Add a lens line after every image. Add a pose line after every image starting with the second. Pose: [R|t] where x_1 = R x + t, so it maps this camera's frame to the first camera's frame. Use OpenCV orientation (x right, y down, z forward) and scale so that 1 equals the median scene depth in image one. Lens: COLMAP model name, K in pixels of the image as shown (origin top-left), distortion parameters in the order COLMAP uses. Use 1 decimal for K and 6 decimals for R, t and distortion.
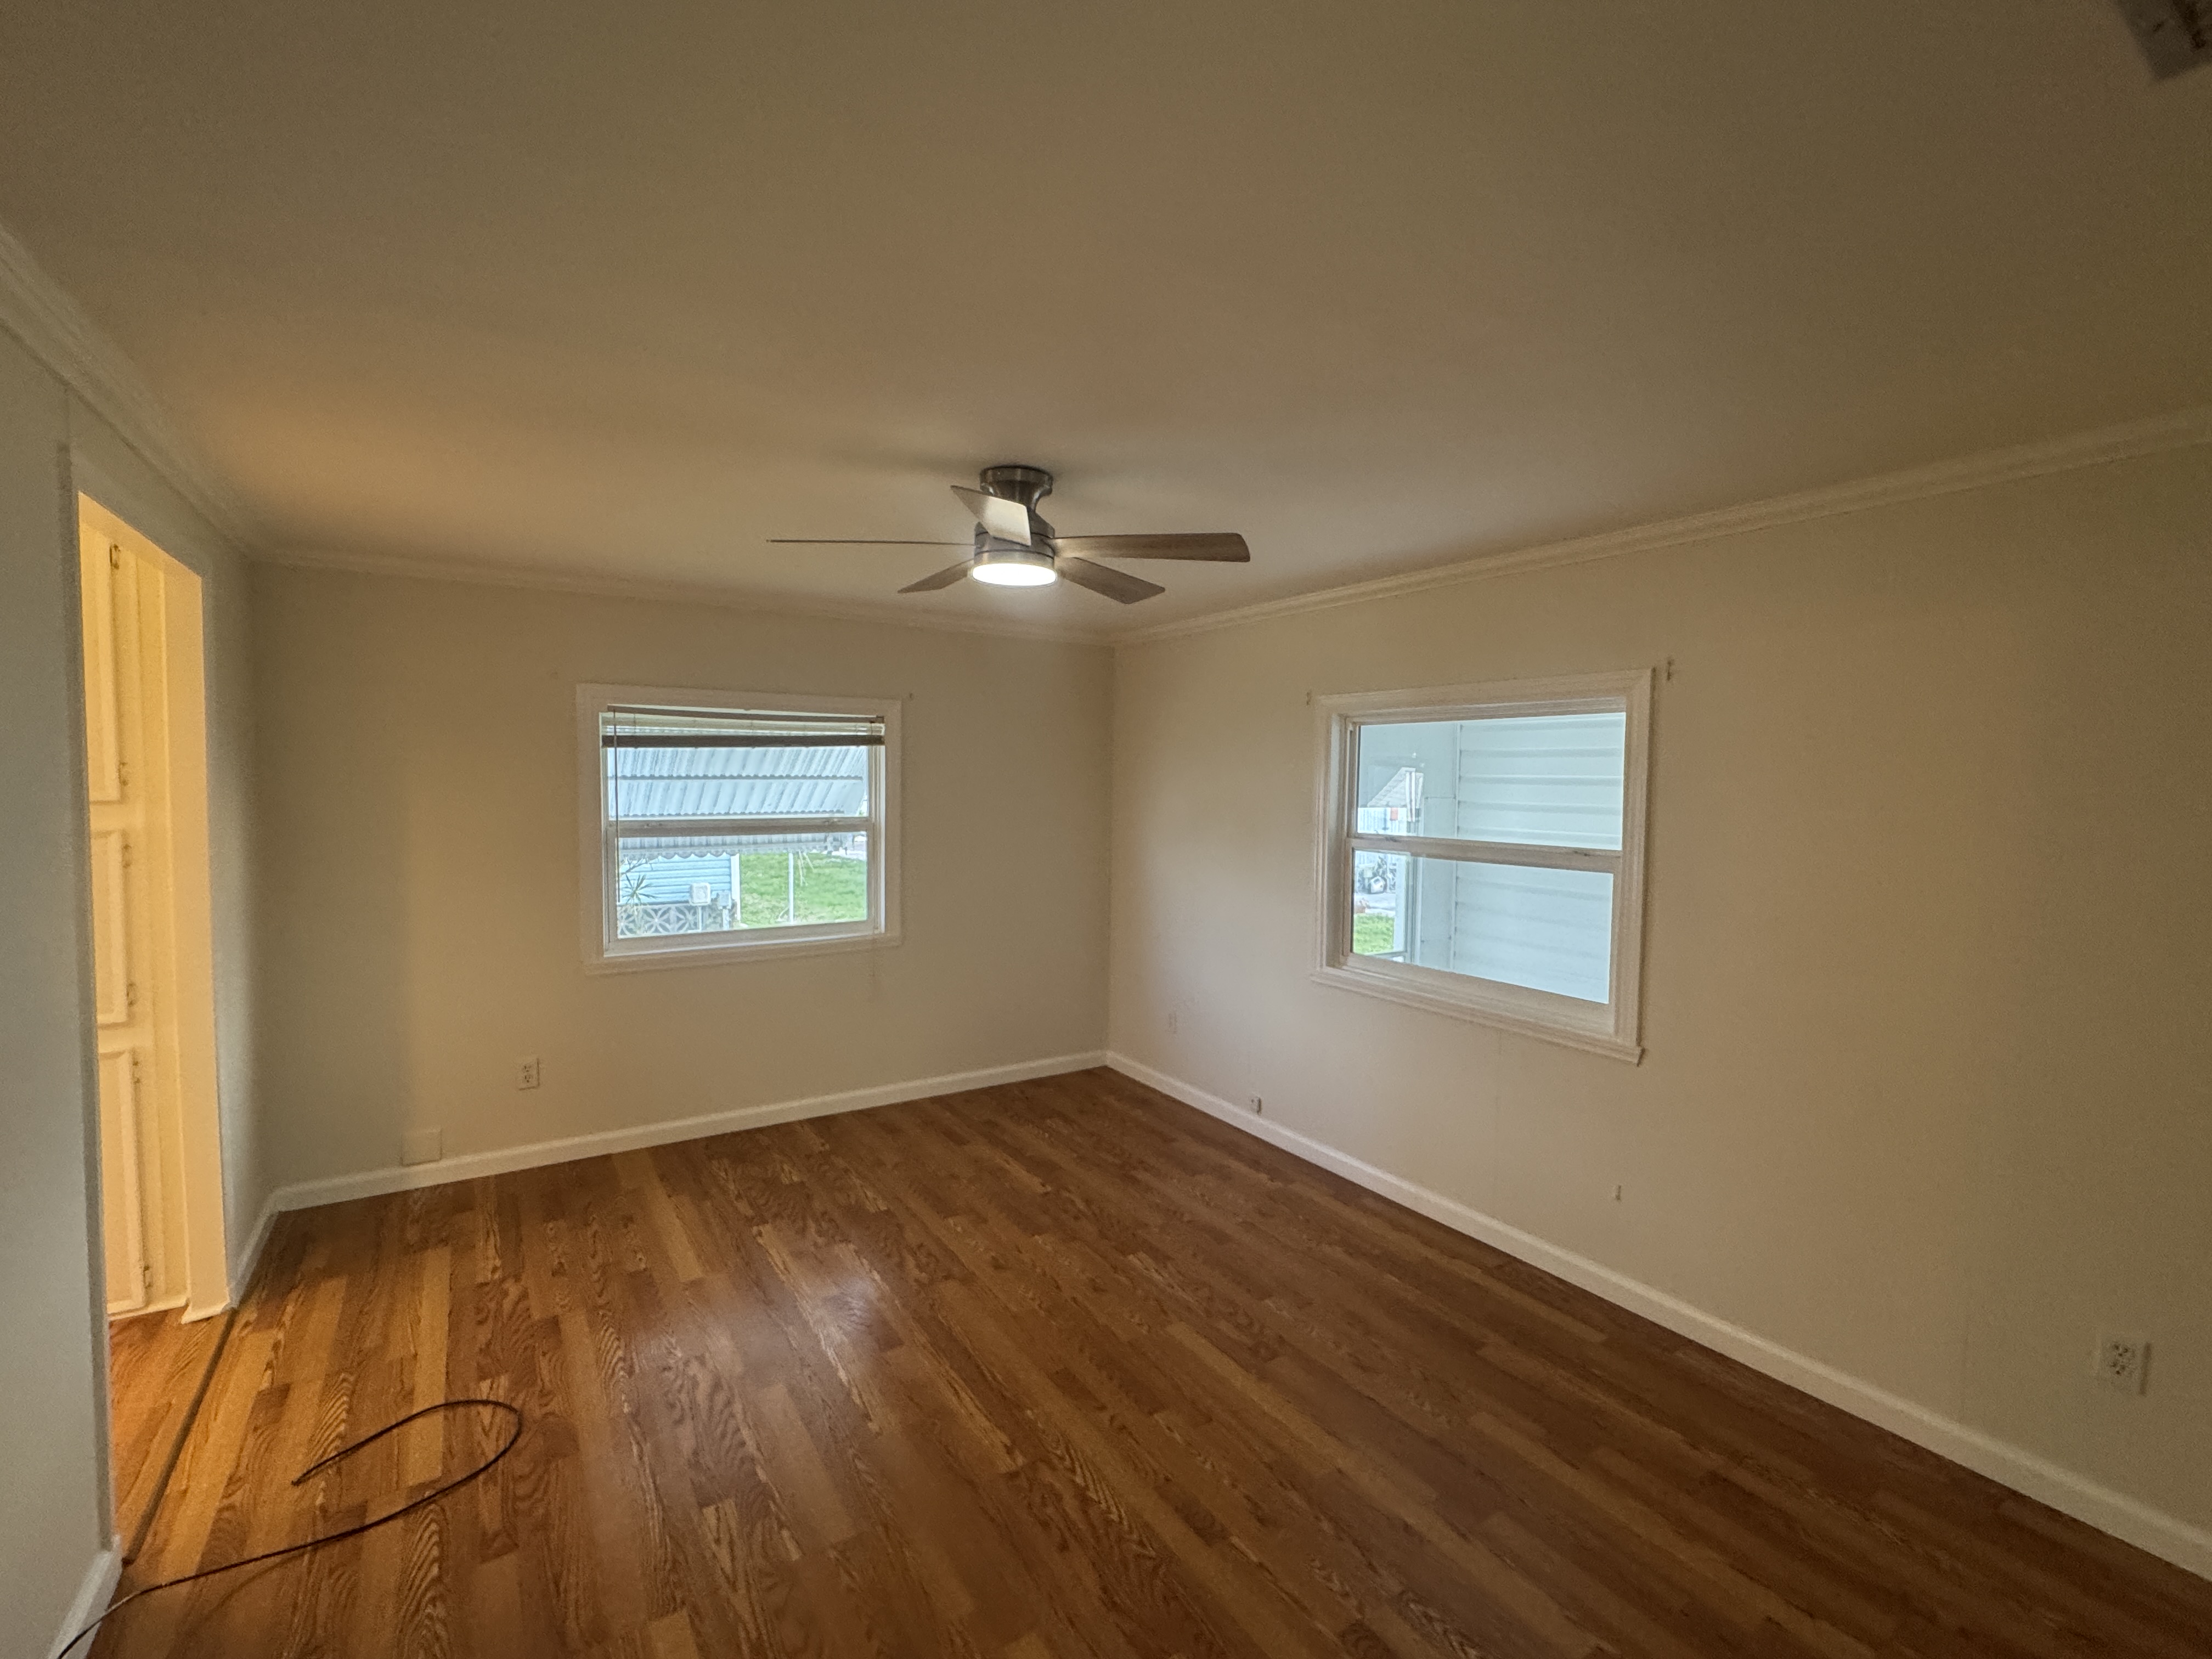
lens RADIAL K [[968.7, 0, 1106.5], [0, 968.7, 835.3], [0, 0, 1]] dist [-0.003834, 0.001291]
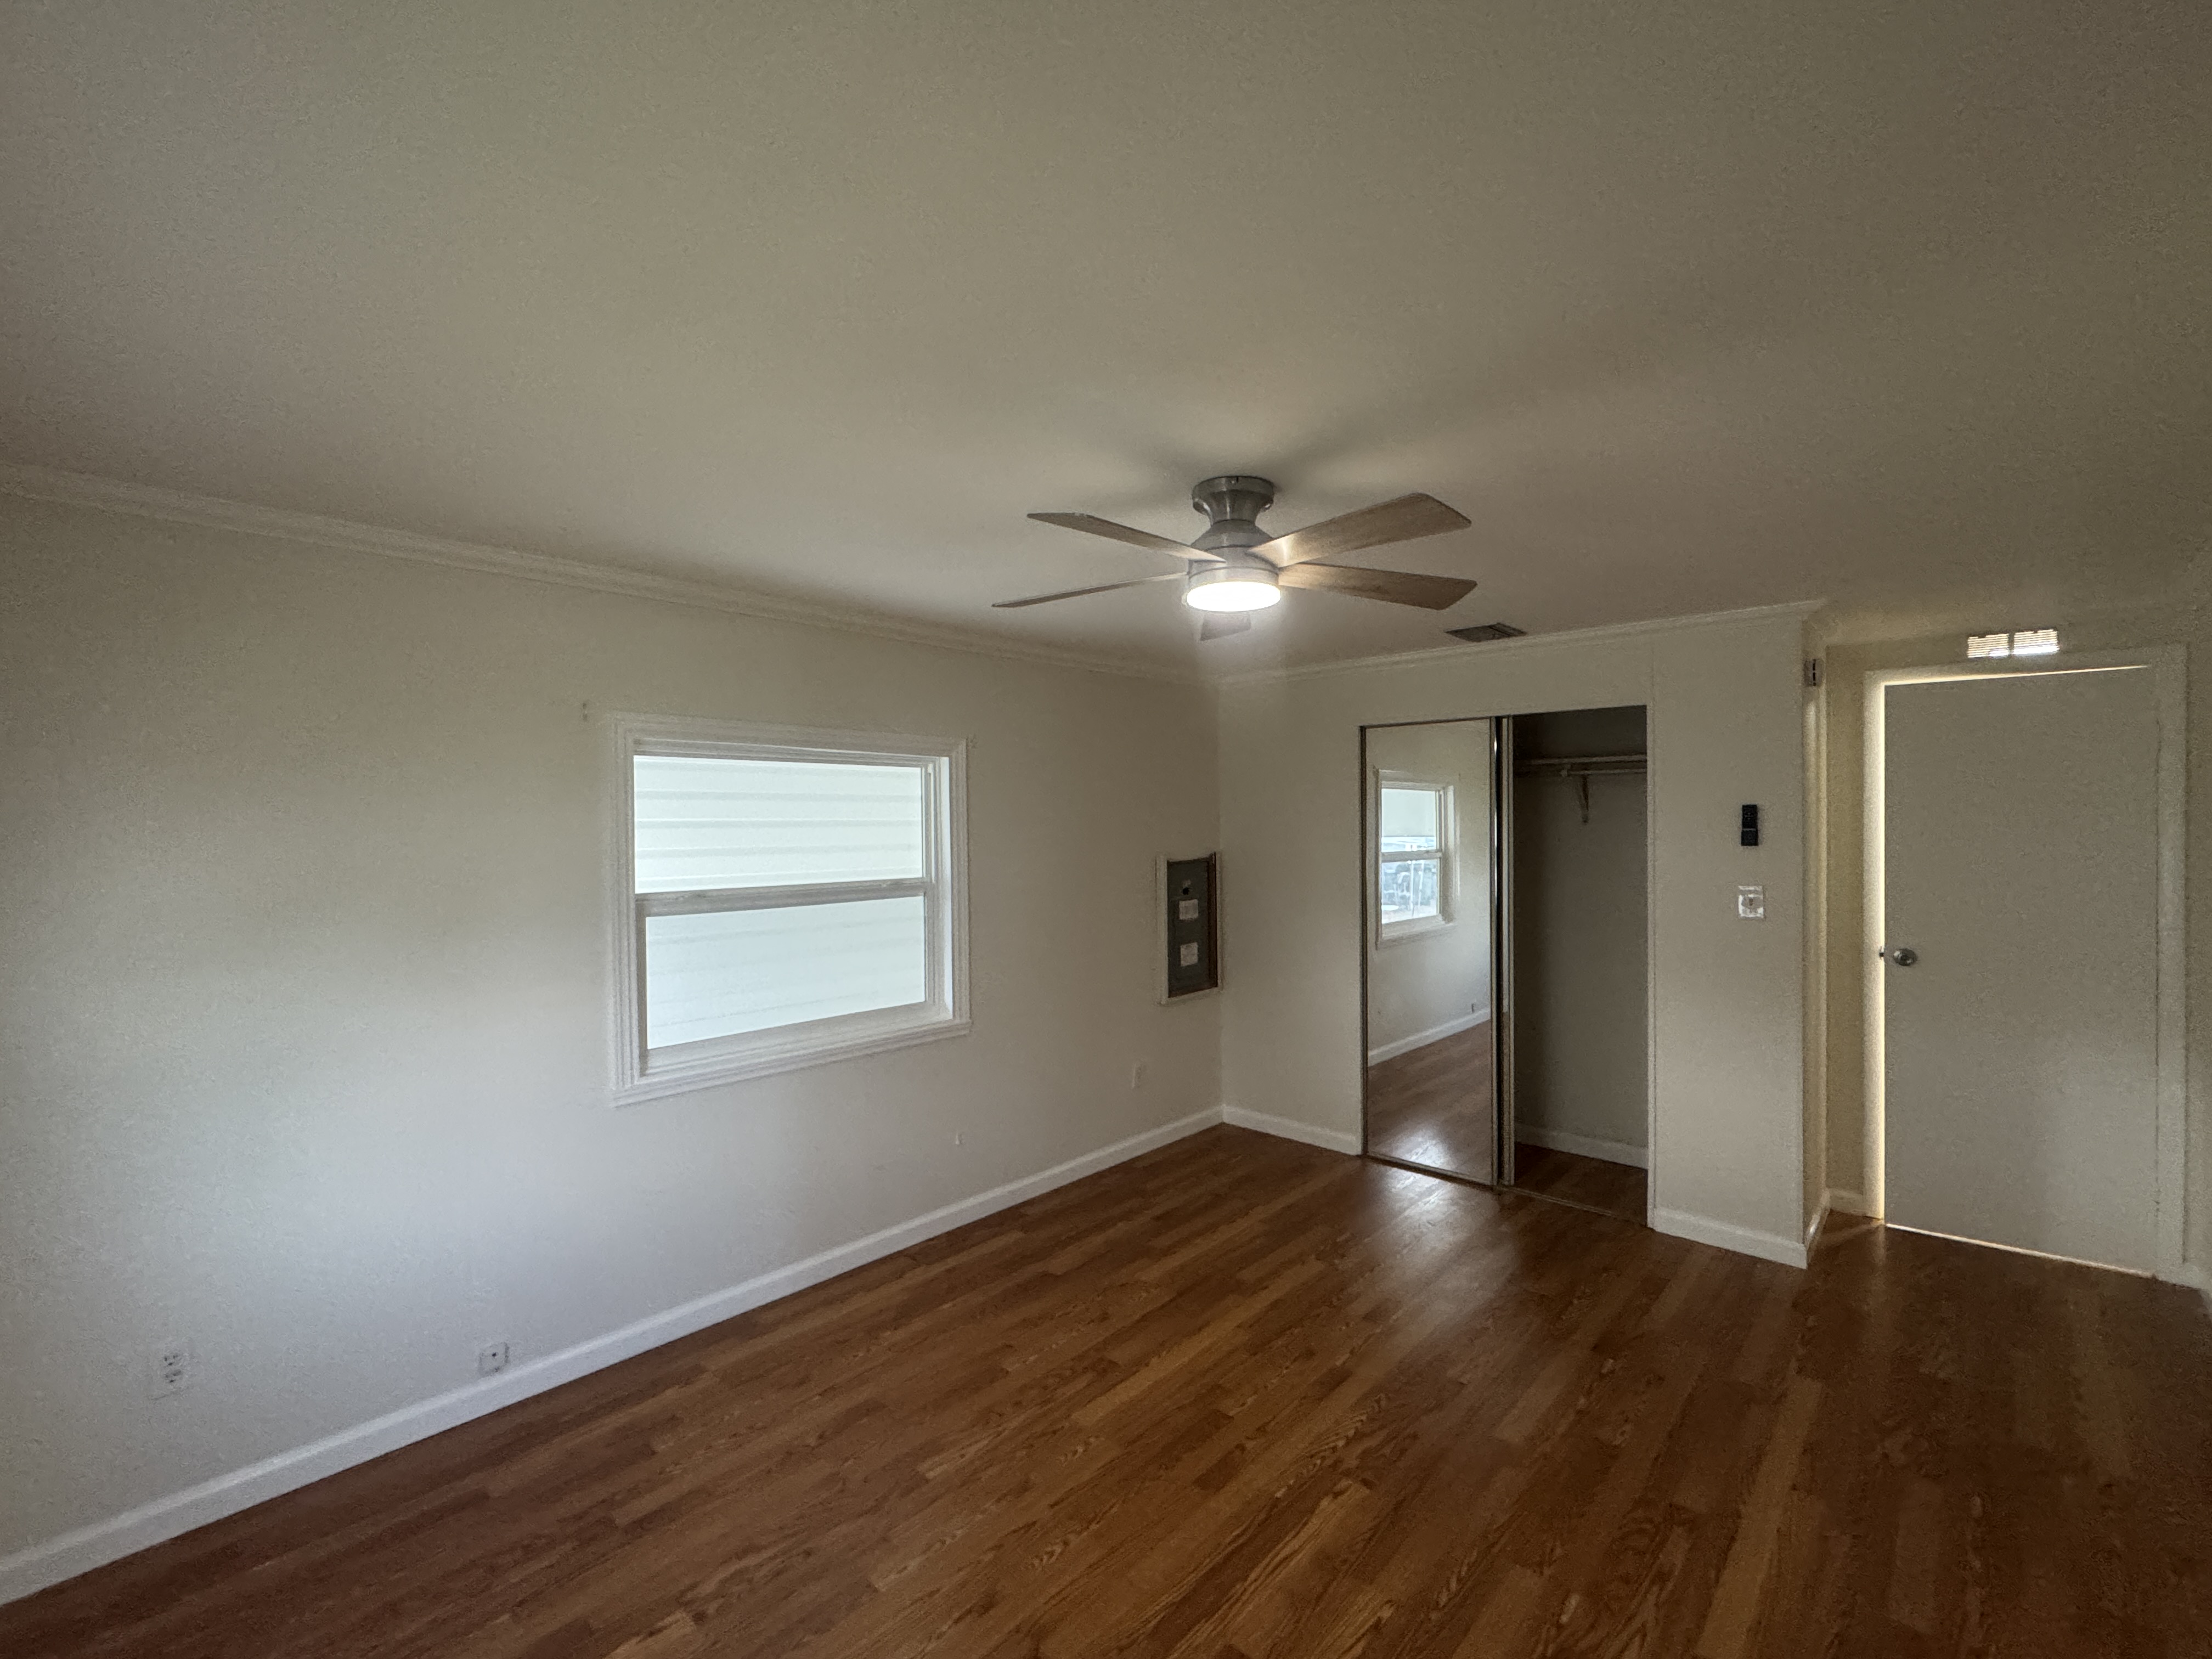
lens RADIAL K [[968.7, 0, 1102.0], [0, 968.7, 841.3], [0, 0, 1]] dist [-0.003834, 0.001291]
pose [[-0.244159, -0.030722, 0.969248, -0.826596], [0.061451, 0.996999, 0.047081, -0.084166], [-0.967786, 0.071057, -0.241539, 1.193424]]
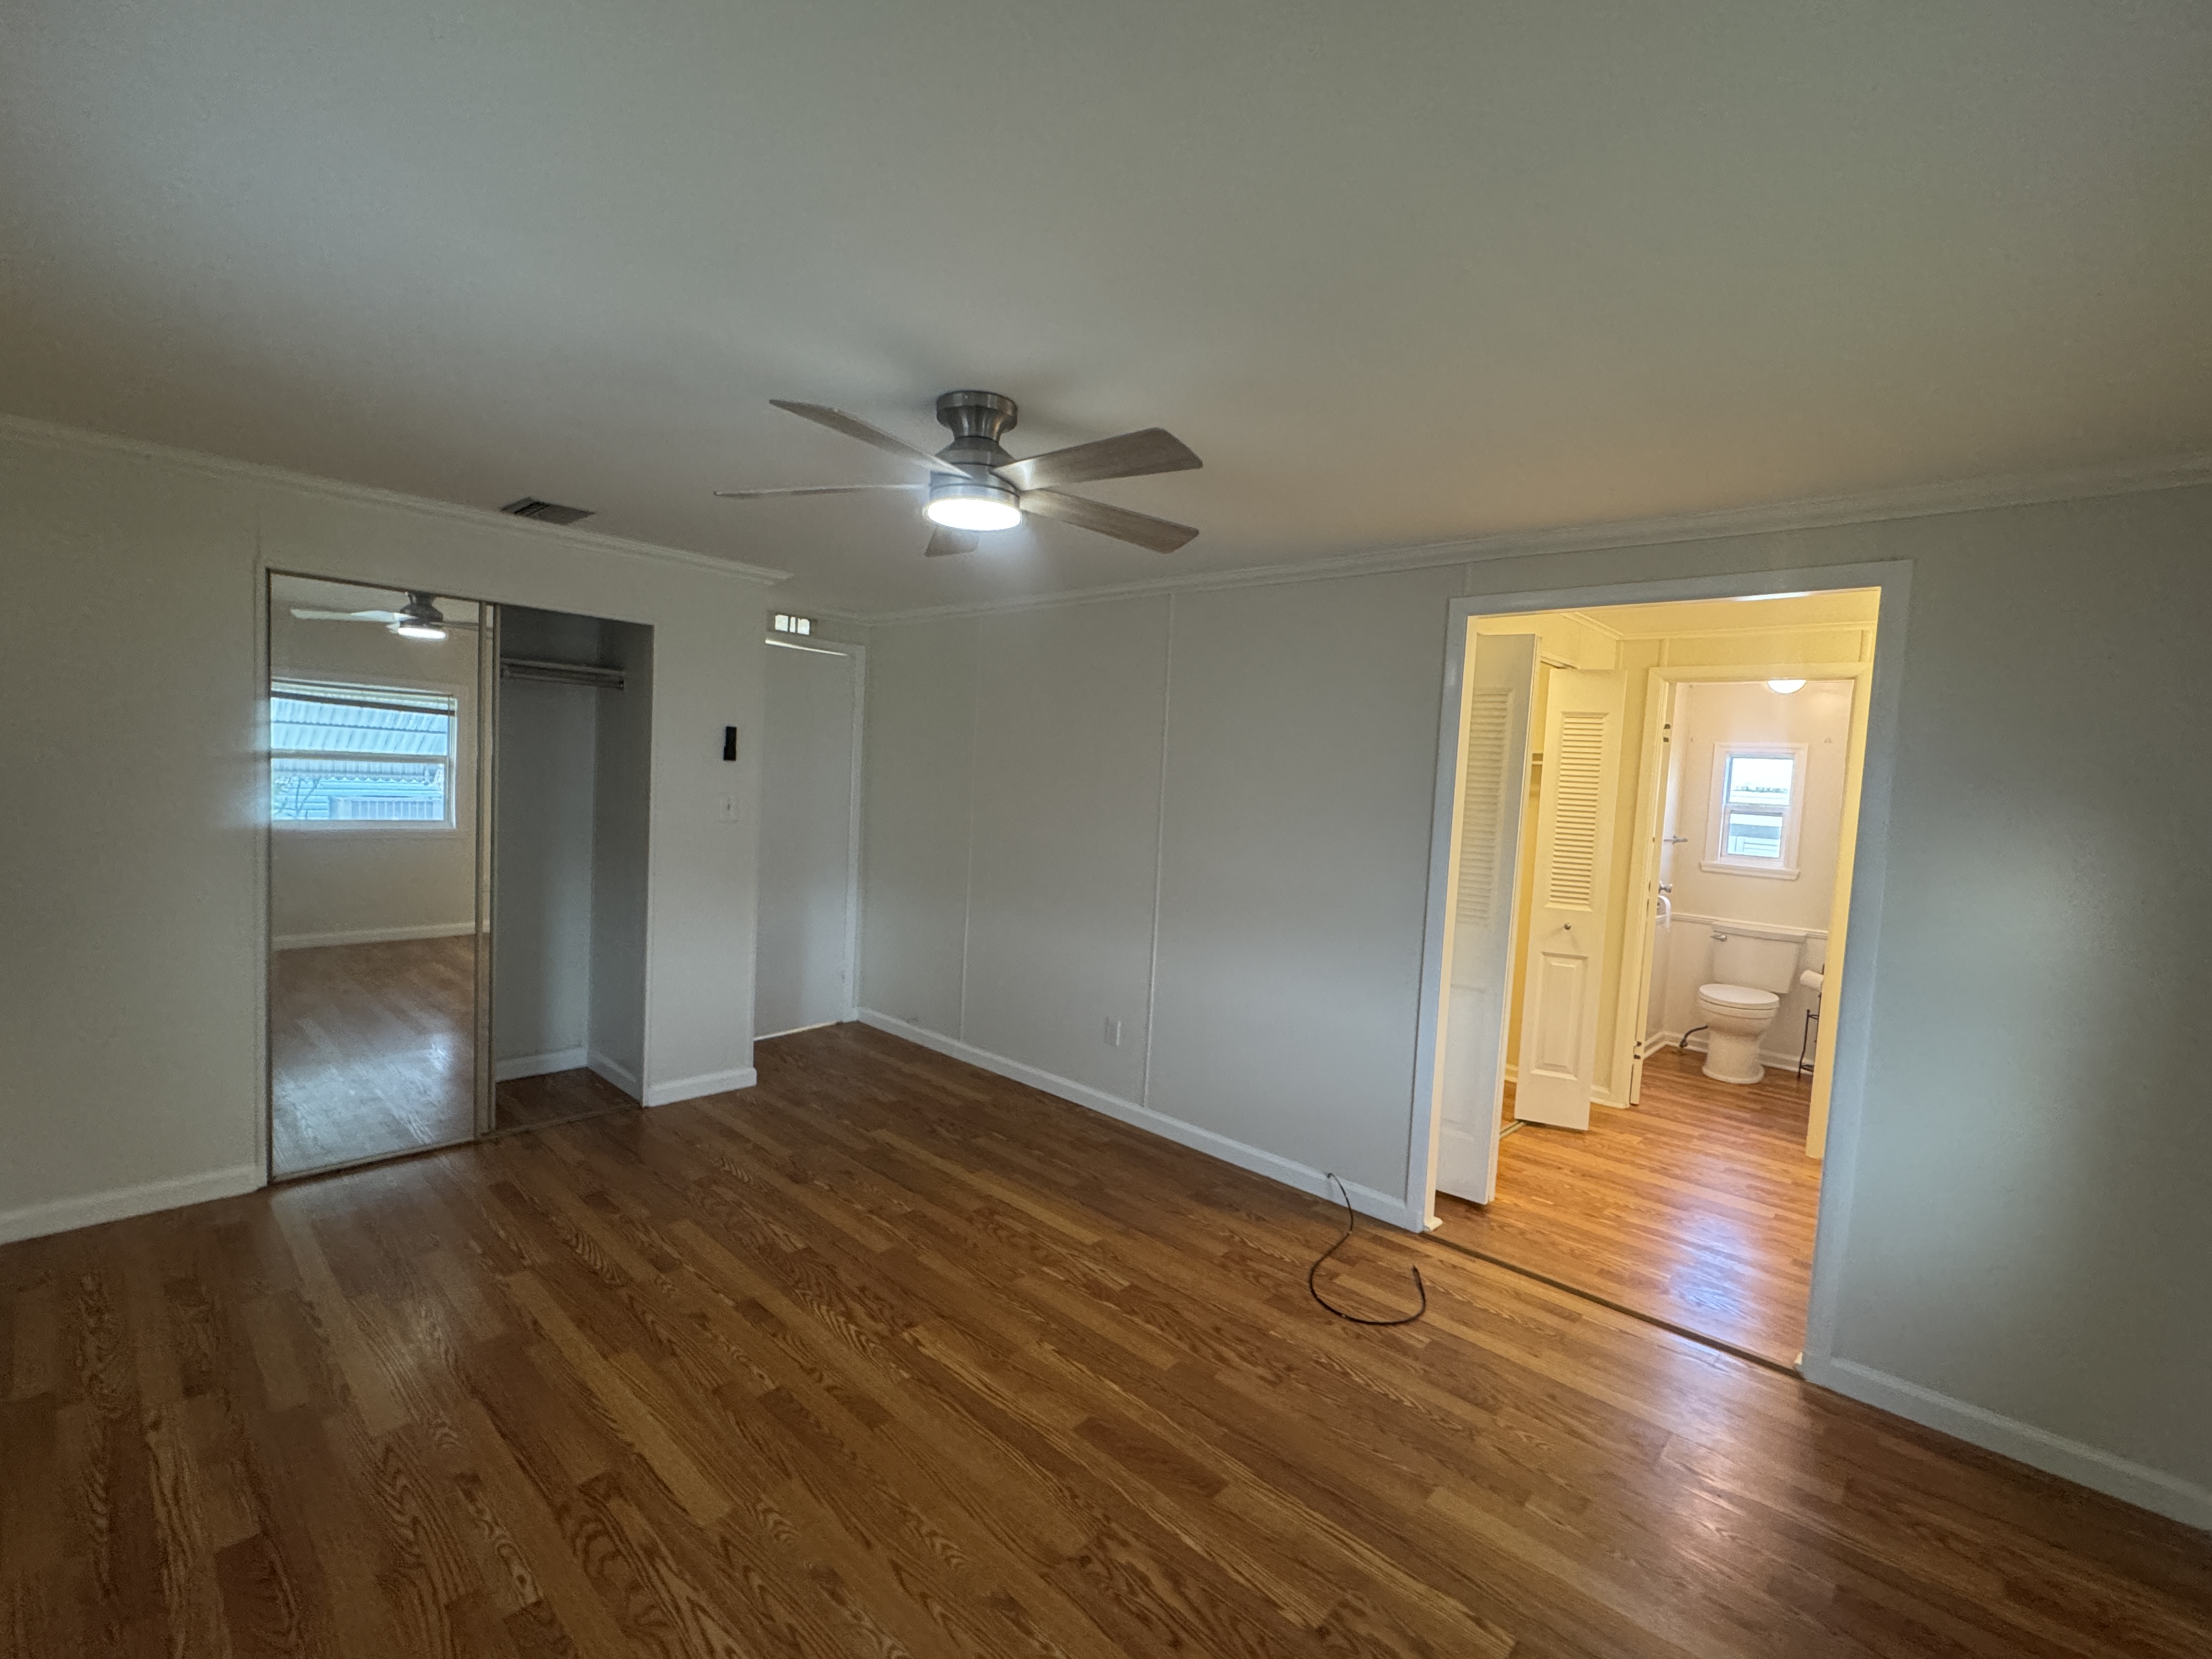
lens RADIAL K [[968.7, 0, 1108.6], [0, 968.7, 830.6], [0, 0, 1]] dist [-0.003834, 0.001291]
pose [[-0.967324, -0.049734, -0.248618, -0.005086], [-0.080862, 0.989882, 0.116601, -0.083413], [0.240304, 0.132894, -0.961558, 1.711323]]
